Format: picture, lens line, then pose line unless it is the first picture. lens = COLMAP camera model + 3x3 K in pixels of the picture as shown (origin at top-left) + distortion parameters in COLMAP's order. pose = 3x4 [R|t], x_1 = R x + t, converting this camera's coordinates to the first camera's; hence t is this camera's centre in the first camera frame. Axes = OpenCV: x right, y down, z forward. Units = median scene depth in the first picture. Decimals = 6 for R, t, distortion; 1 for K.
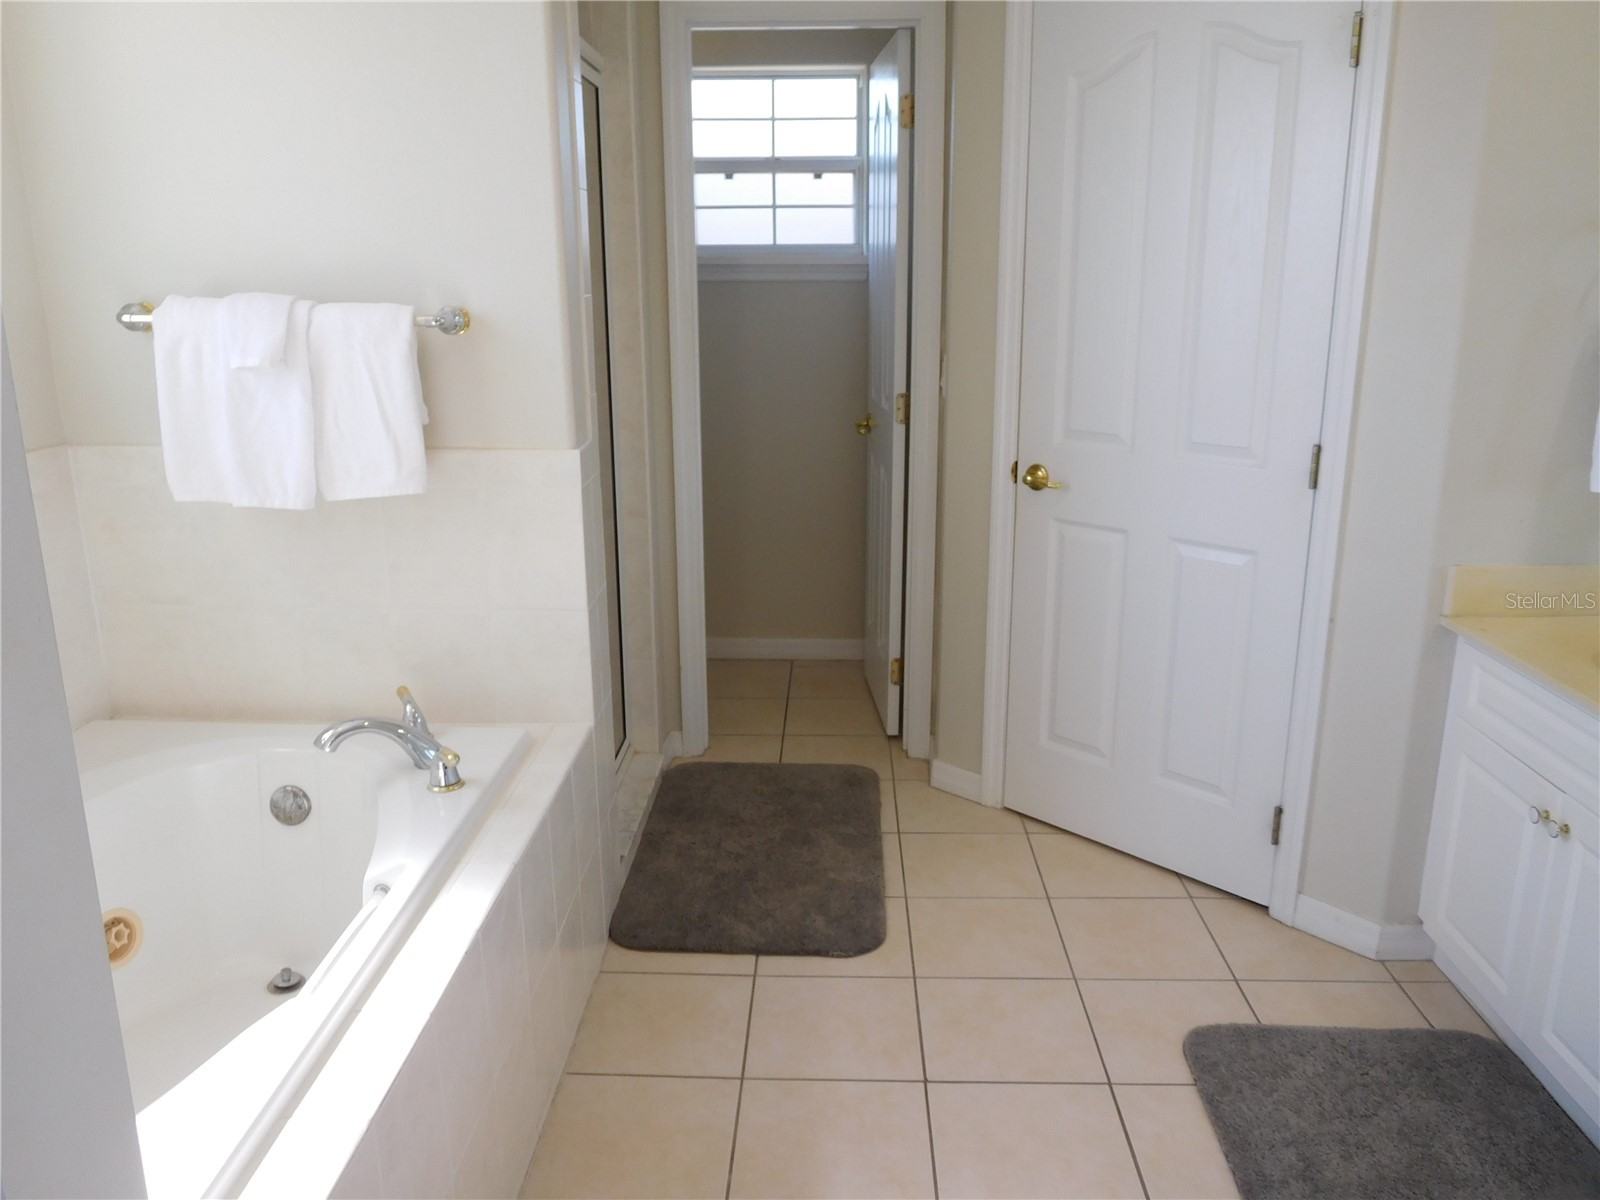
lens RADIAL K [[1180.1, 0, 800.0], [0, 1180.1, 600.0], [0, 0, 1]] dist [-0.031487, -0.002251]
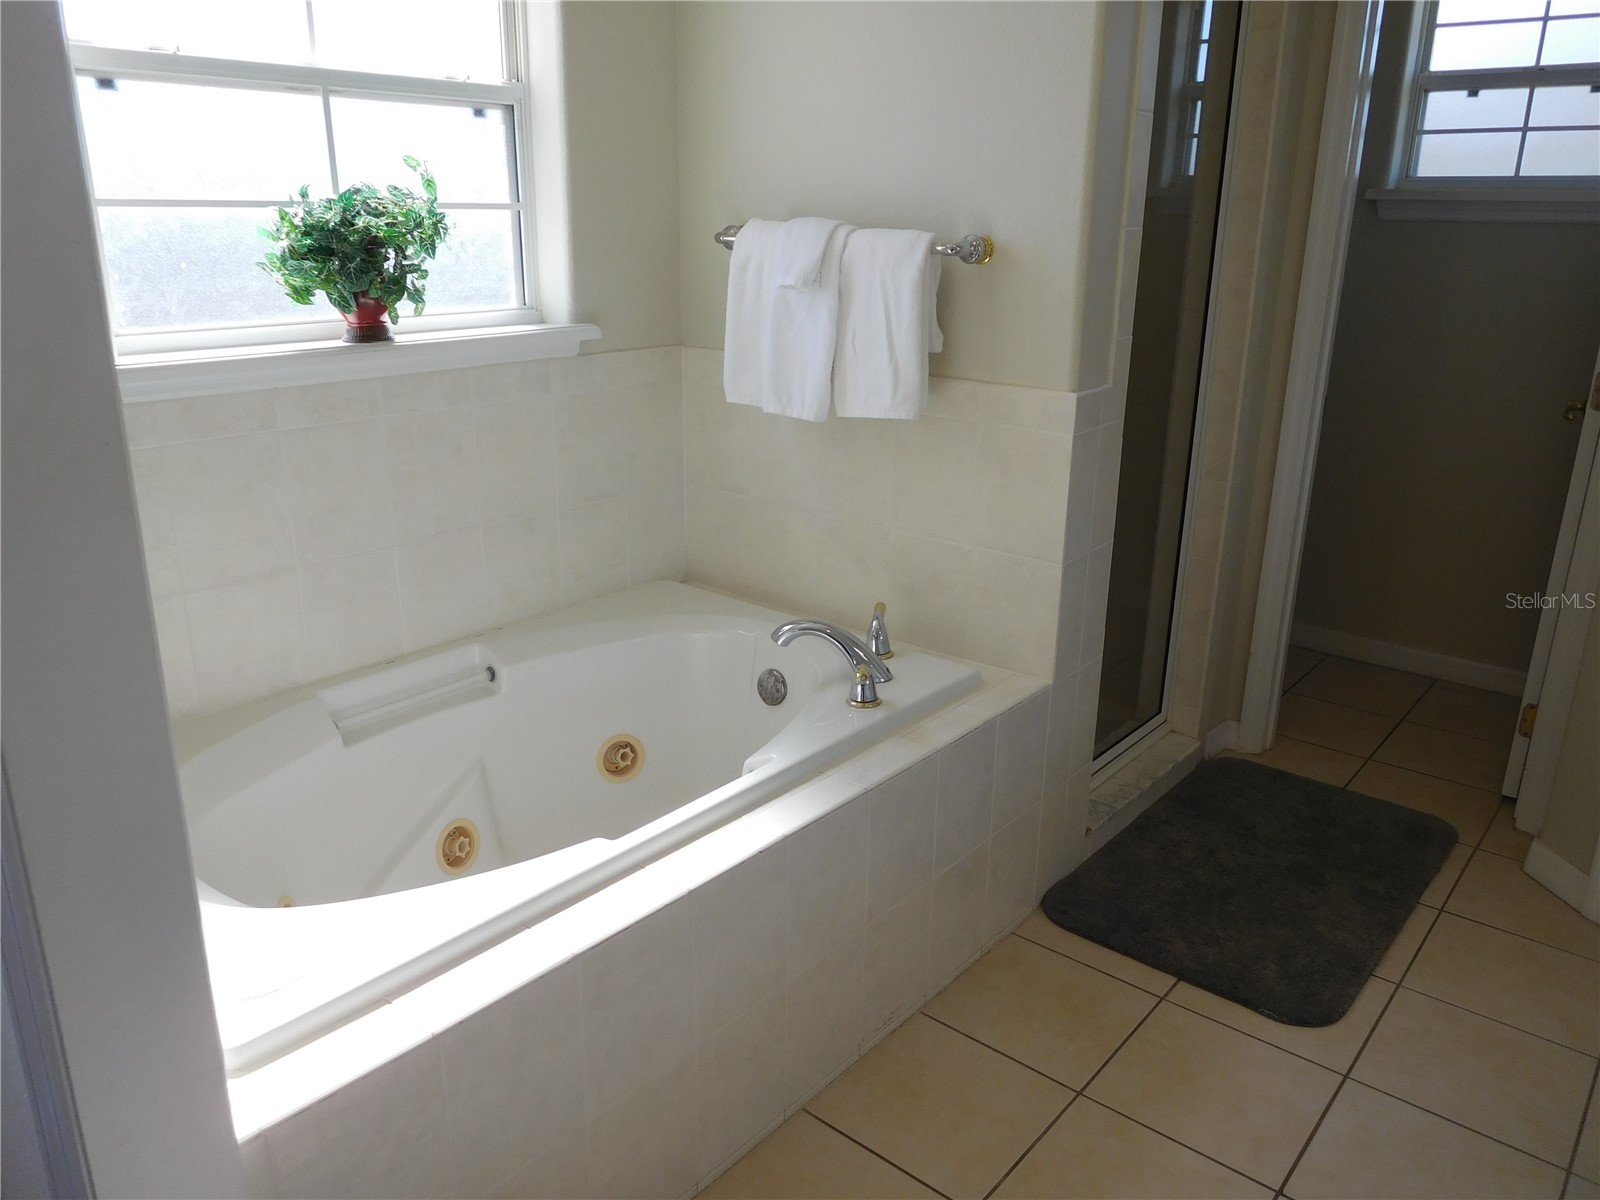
lens RADIAL K [[1192.0, 0, 805.9], [0, 1192.0, 593.4], [0, 0, 1]] dist [-0.024444, 0.002172]
pose [[0.790340, 0.198043, -0.579777, 0.204244], [-0.173278, 0.979933, 0.098522, -0.024843], [0.587655, 0.022597, 0.808796, 0.098458]]
